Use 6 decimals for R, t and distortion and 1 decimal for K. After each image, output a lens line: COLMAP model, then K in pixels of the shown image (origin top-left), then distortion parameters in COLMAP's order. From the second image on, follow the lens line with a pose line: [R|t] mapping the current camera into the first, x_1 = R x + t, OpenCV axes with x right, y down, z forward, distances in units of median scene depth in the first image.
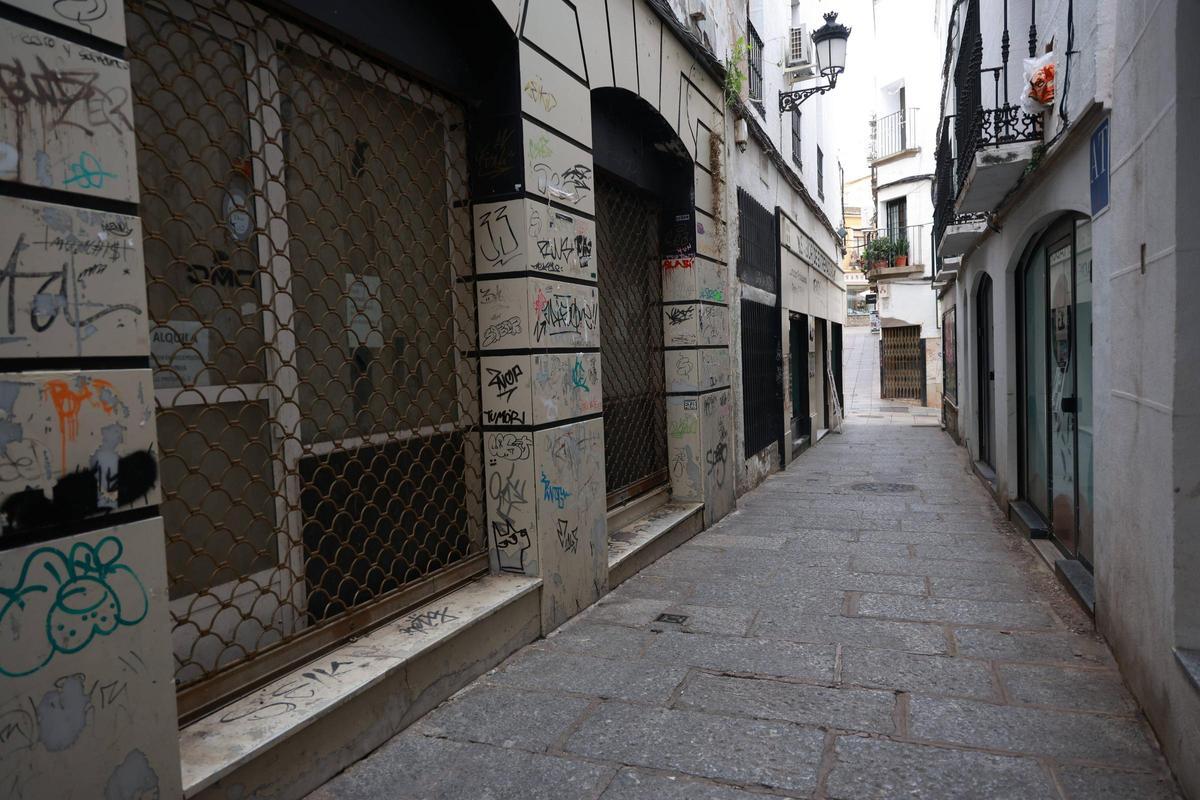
lens RADIAL K [[847.3, 0, 586.4], [0, 847.3, 404.5], [0, 0, 1]] dist [-0.002216, 0.001723]
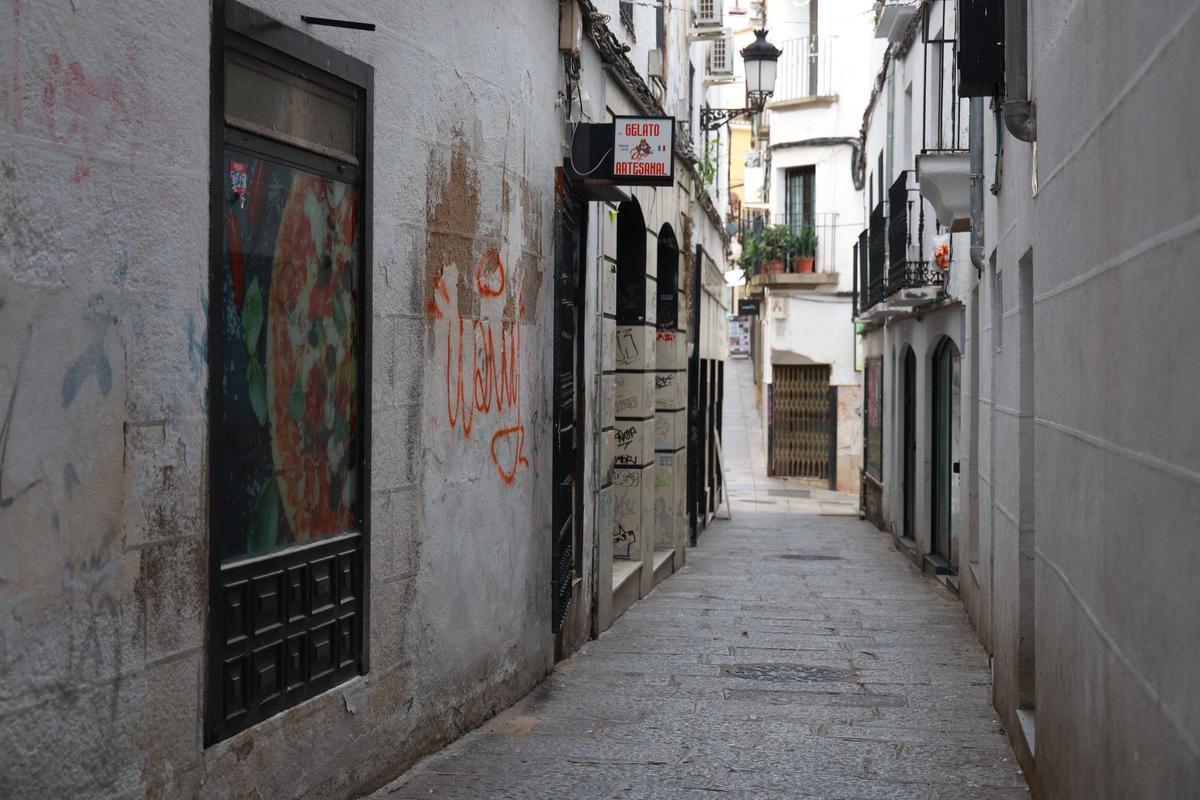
lens RADIAL K [[2051.2, 0, 600.0], [0, 2051.2, 400.0], [0, 0, 1]] dist [0.033293, -0.018723]
pose [[0.960819, 0.042961, 0.273826, -0.329958], [-0.030628, 0.998321, -0.049156, 0.025963], [-0.275478, 0.038843, 0.960522, -0.742020]]
